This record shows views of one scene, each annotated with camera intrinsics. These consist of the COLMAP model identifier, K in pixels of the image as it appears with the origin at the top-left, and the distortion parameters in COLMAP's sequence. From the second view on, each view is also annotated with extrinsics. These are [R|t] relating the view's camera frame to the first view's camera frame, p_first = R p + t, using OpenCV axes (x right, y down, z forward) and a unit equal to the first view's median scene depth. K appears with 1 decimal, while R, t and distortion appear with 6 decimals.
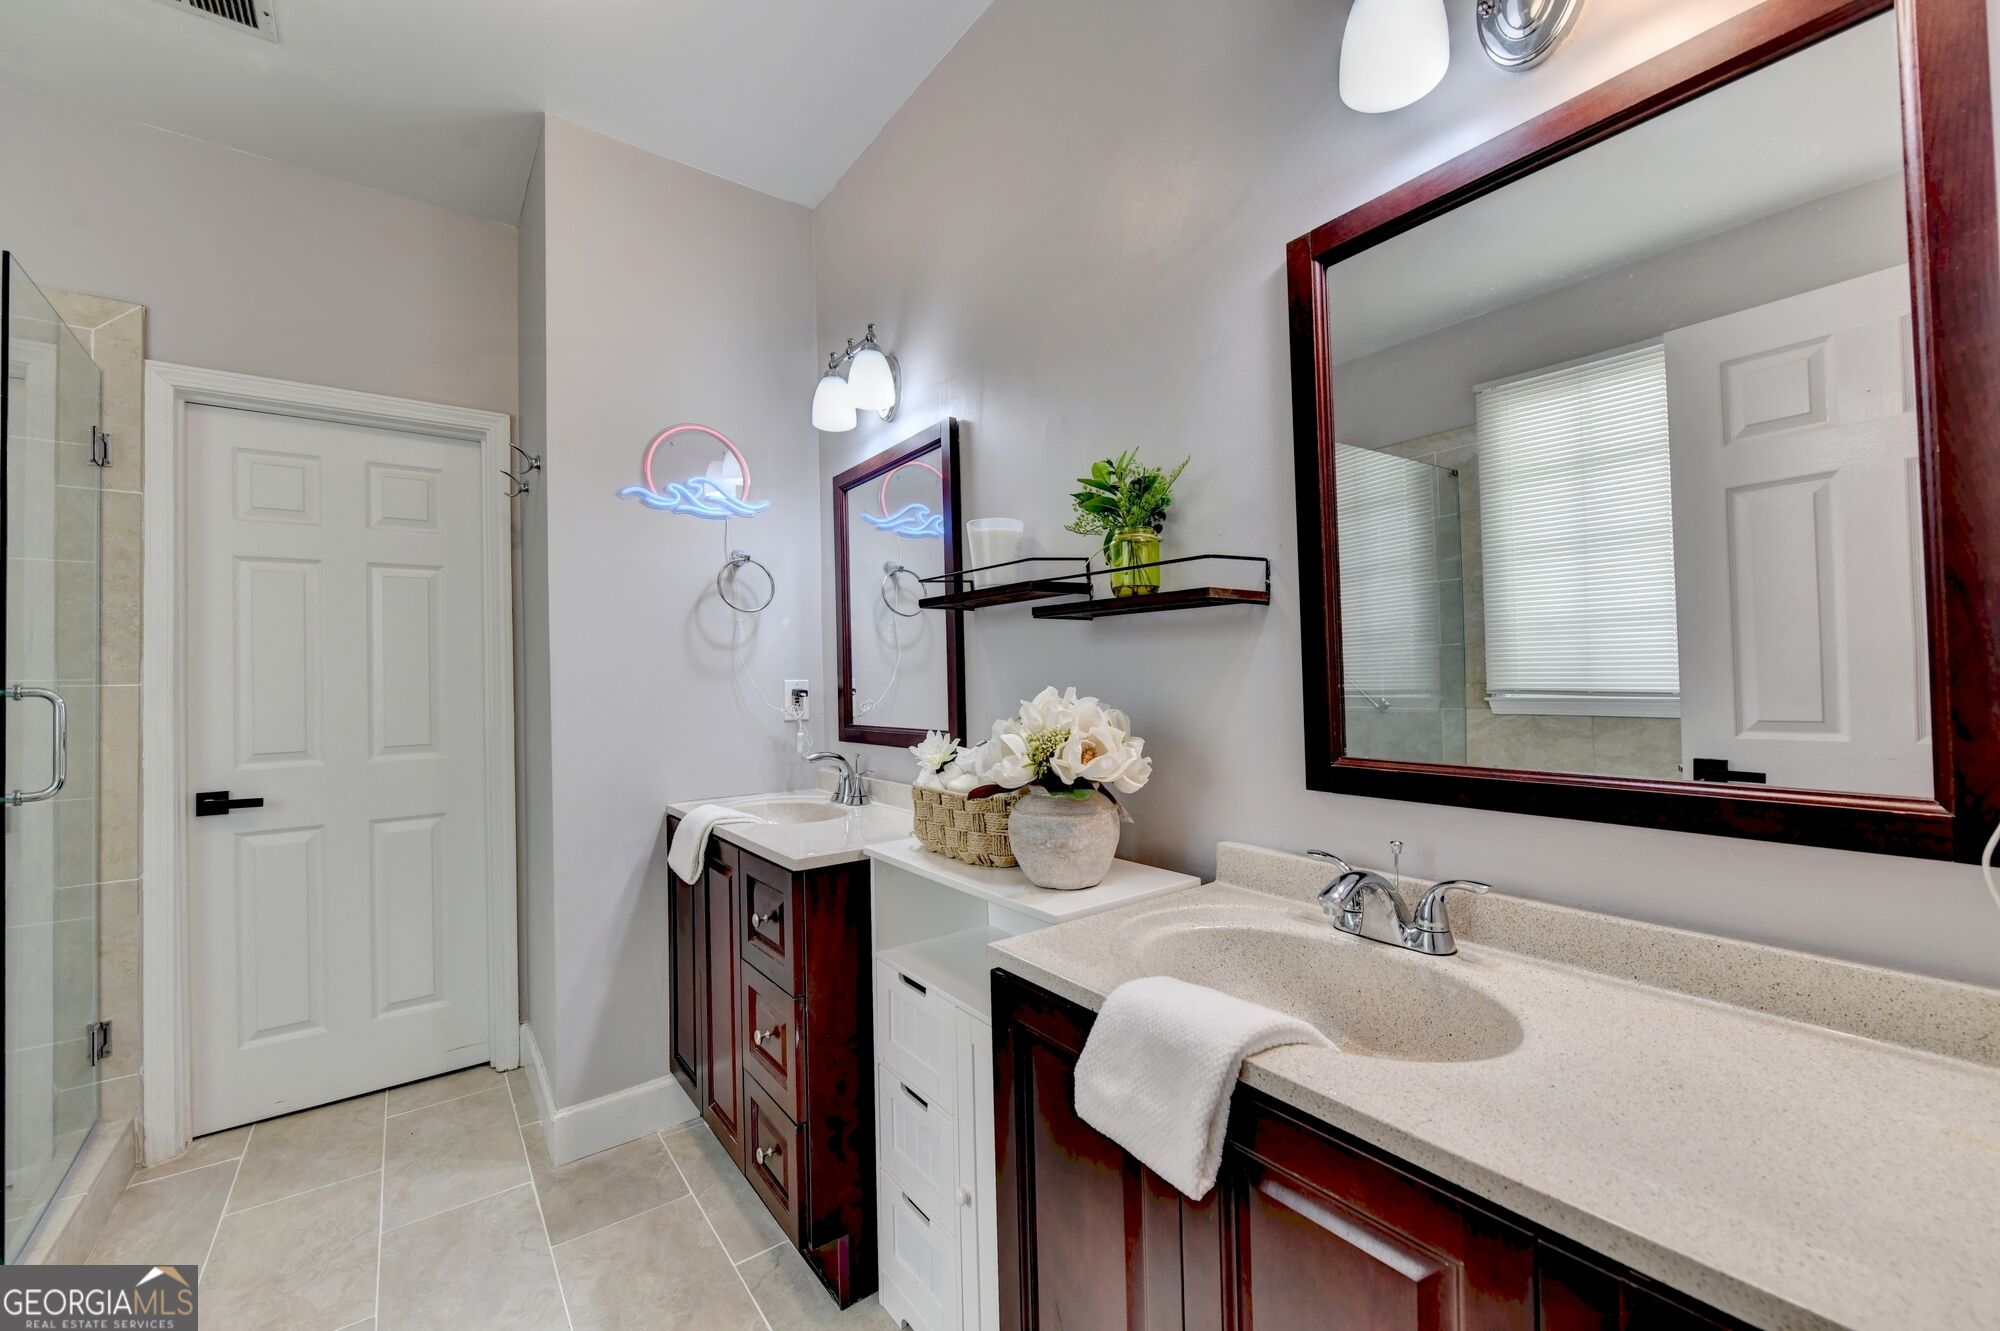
lens RADIAL K [[797.1, 0, 1011.9], [0, 797.1, 664.5], [0, 0, 1]] dist [-0.006142, -0.000471]
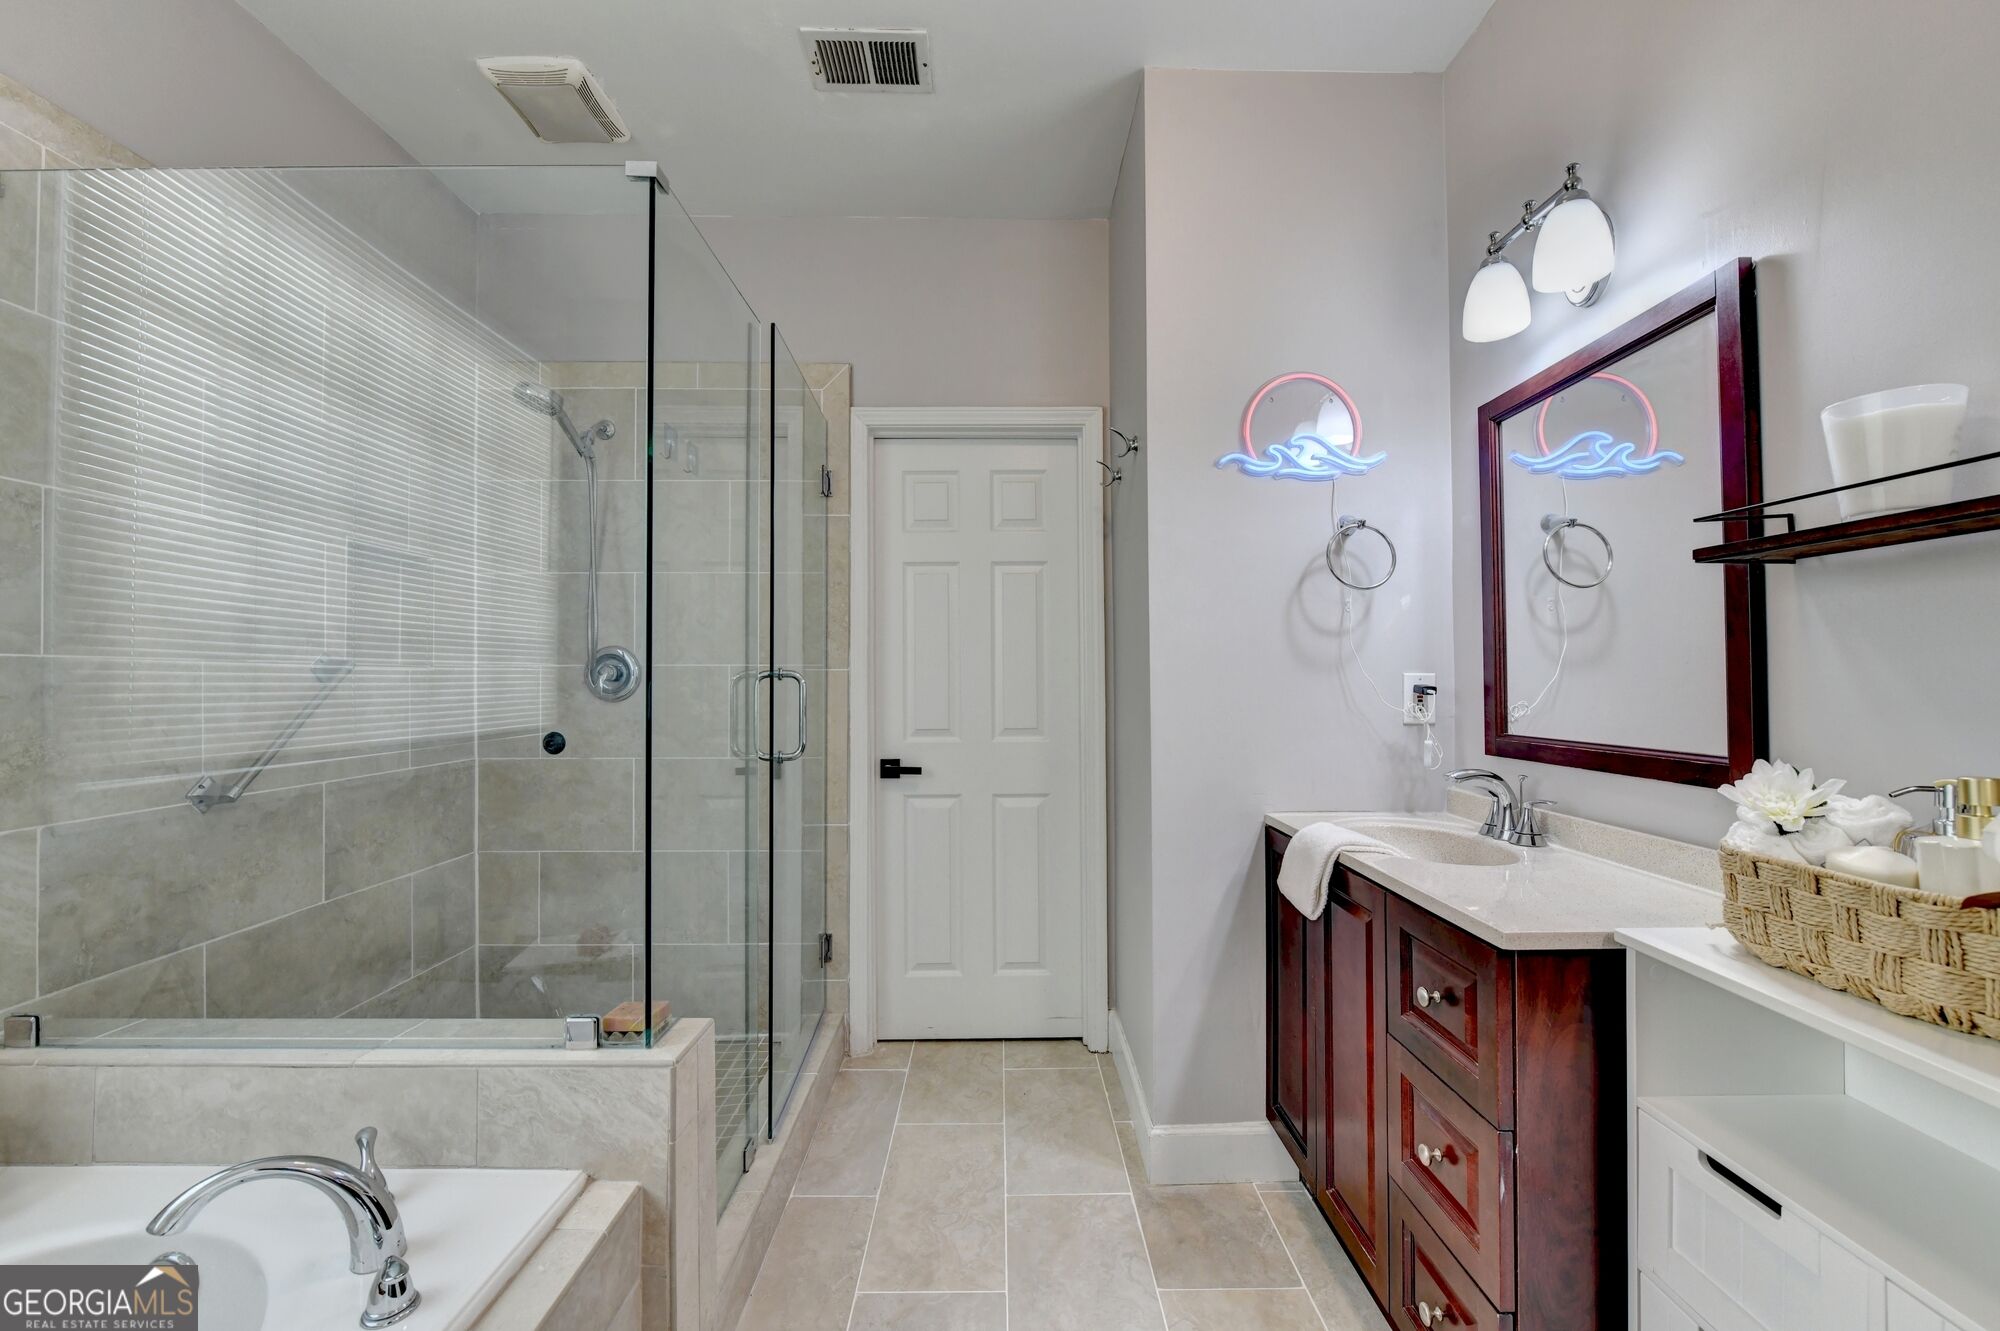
lens RADIAL K [[797.1, 0, 1011.9], [0, 797.1, 664.5], [0, 0, 1]] dist [-0.006142, -0.000471]
pose [[0.805508, 0.007721, -0.592534, -0.148626], [-0.002578, 0.999951, 0.009524, 0.005100], [0.592579, -0.006144, 0.805489, 0.138287]]
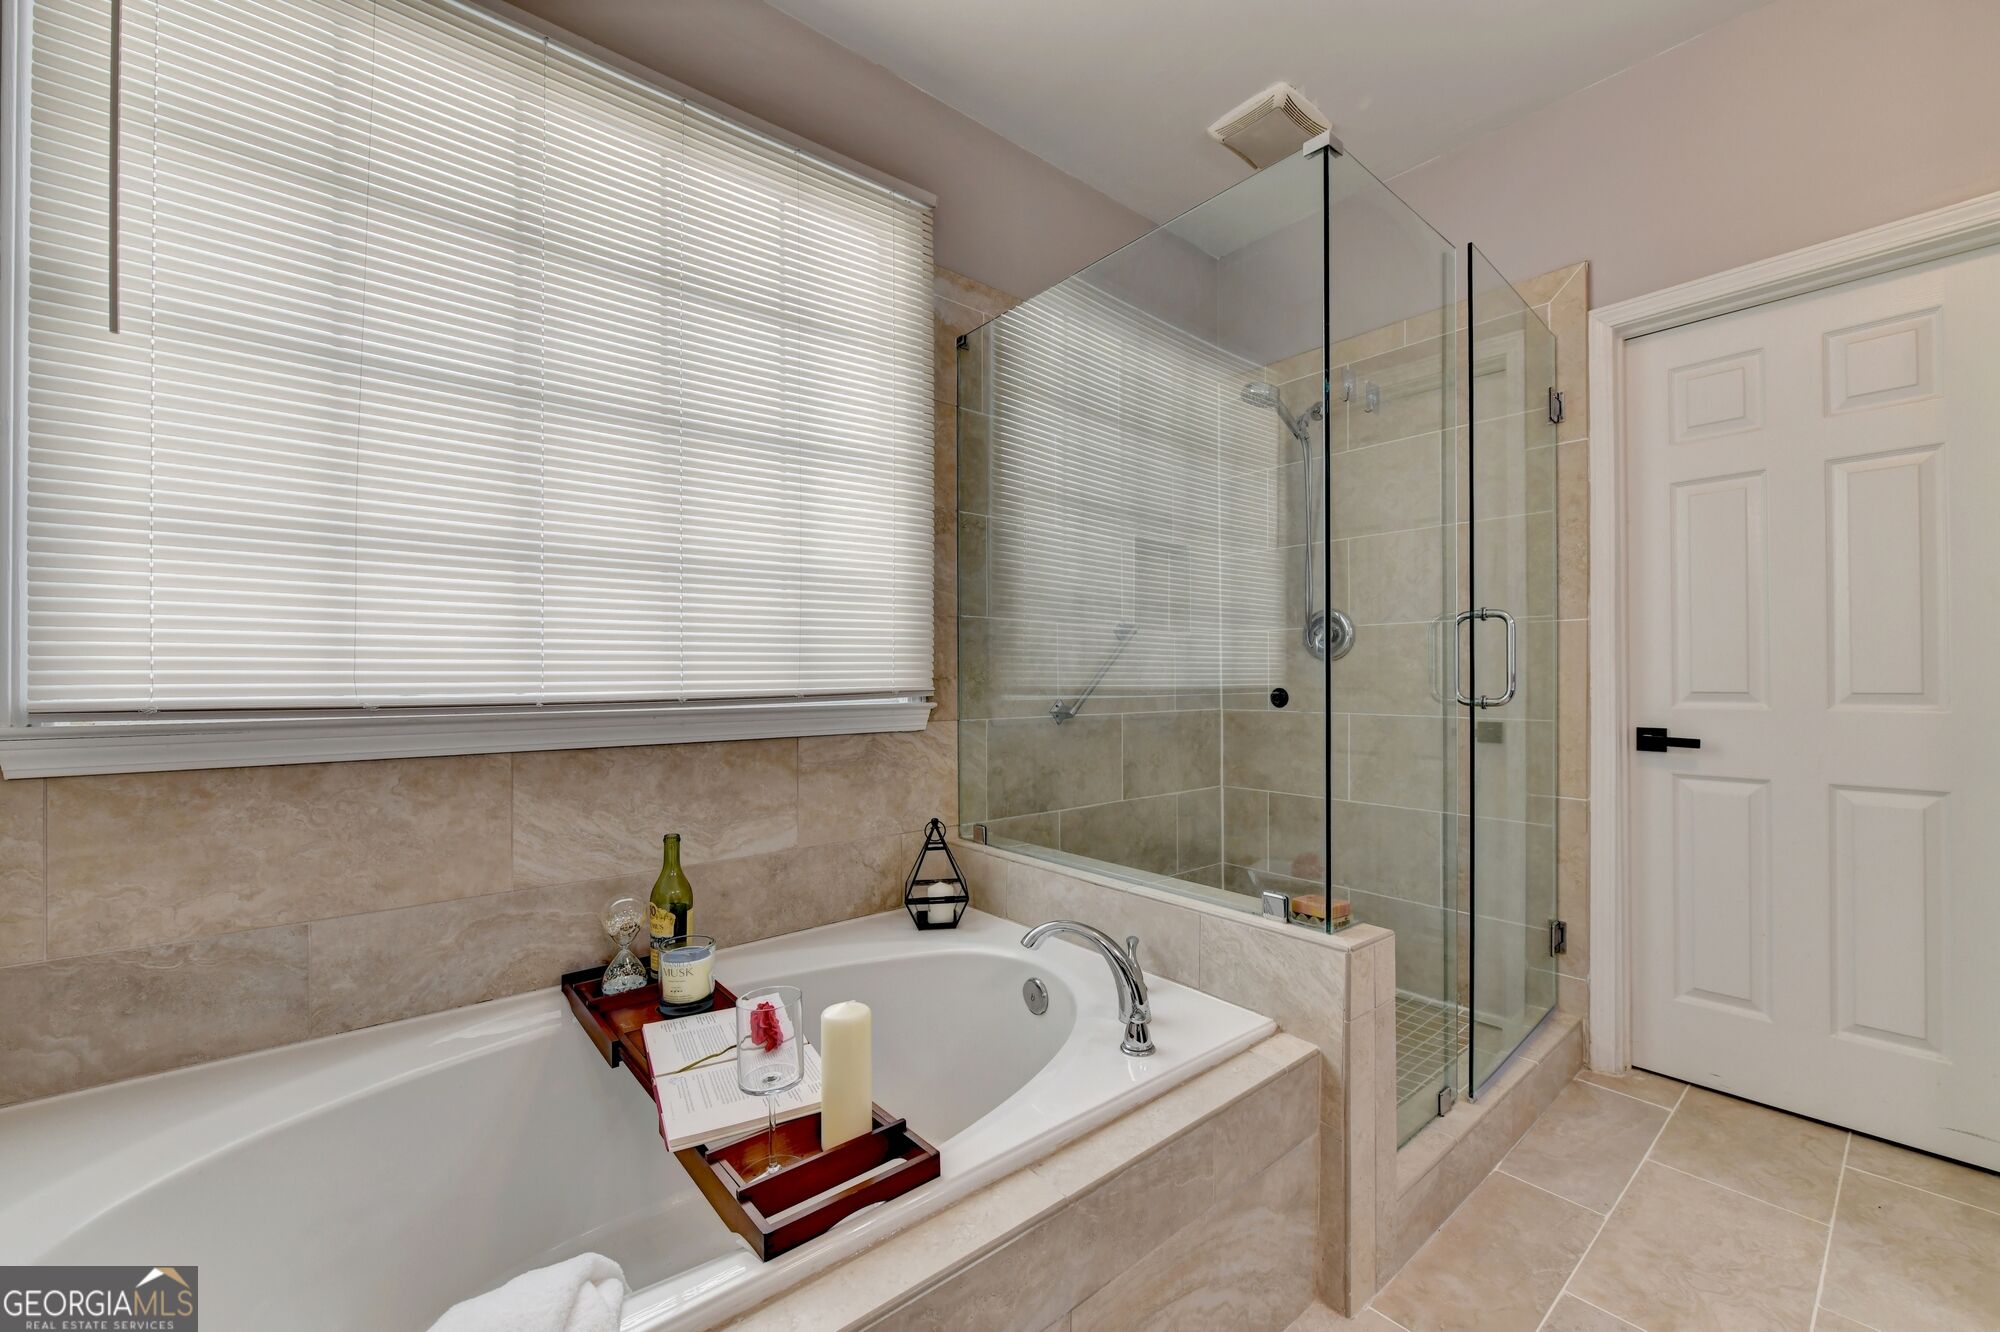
lens RADIAL K [[795.5, 0, 1004.9], [0, 795.5, 671.5], [0, 0, 1]] dist [-0.007667, -0.000365]
pose [[0.051423, 0.012610, -0.998597, -0.073191], [0.014595, 0.999804, 0.013377, 0.069890], [0.998570, -0.015263, 0.051229, 0.155944]]
